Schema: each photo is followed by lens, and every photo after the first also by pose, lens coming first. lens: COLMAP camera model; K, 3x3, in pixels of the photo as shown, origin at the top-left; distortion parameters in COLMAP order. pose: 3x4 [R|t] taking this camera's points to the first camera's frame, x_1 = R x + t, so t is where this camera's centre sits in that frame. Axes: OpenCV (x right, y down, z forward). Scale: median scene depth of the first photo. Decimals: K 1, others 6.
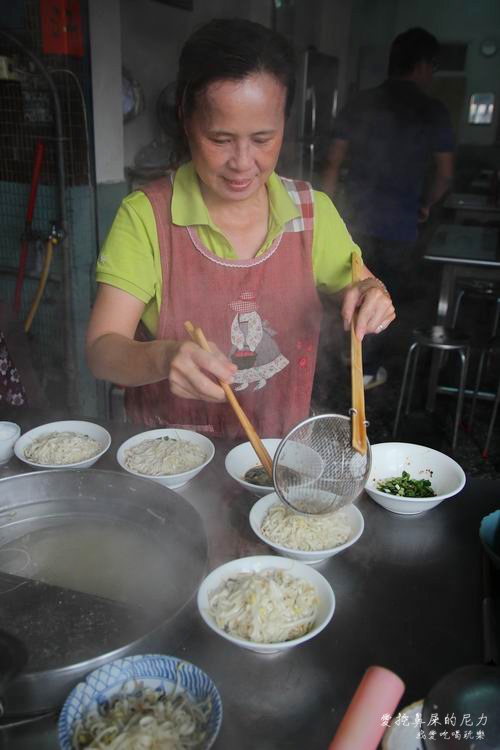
lens RADIAL K [[659.5, 0, 250.0], [0, 659.5, 375.0], [0, 0, 1]] dist [-0.009449, -0.003484]
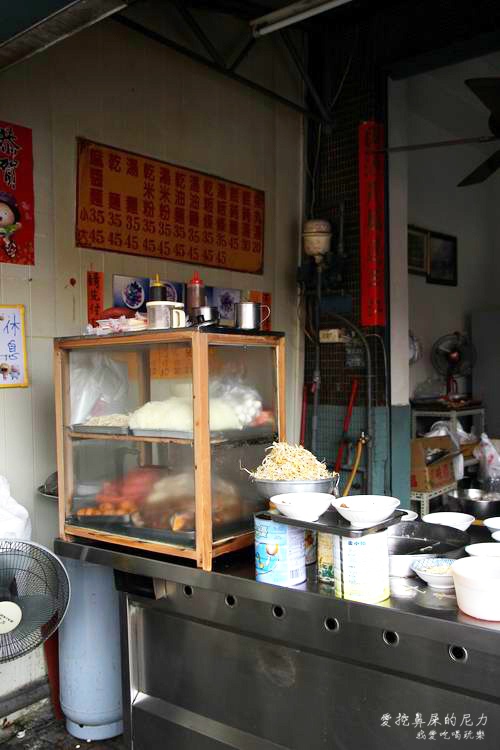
lens RADIAL K [[700.7, 0, 250.0], [0, 700.7, 375.0], [0, 0, 1]] dist [-0.009142, -0.005072]
pose [[0.931219, -0.049580, -0.361073, 0.038289], [-0.083233, 0.935593, -0.343129, 0.211302], [0.354829, 0.349581, 0.867116, -0.488909]]
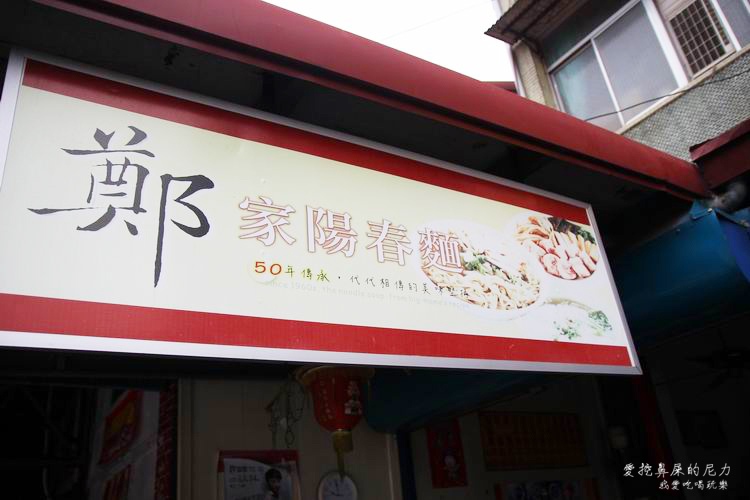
lens RADIAL K [[569.9, 0, 375.0], [0, 569.9, 250.0], [0, 0, 1]] dist [-0.008293, -0.004575]
pose [[0.780567, -0.369769, -0.503971, 0.163358], [-0.104828, 0.717402, -0.688727, 0.329664], [0.616220, 0.590428, 0.521218, -0.957316]]
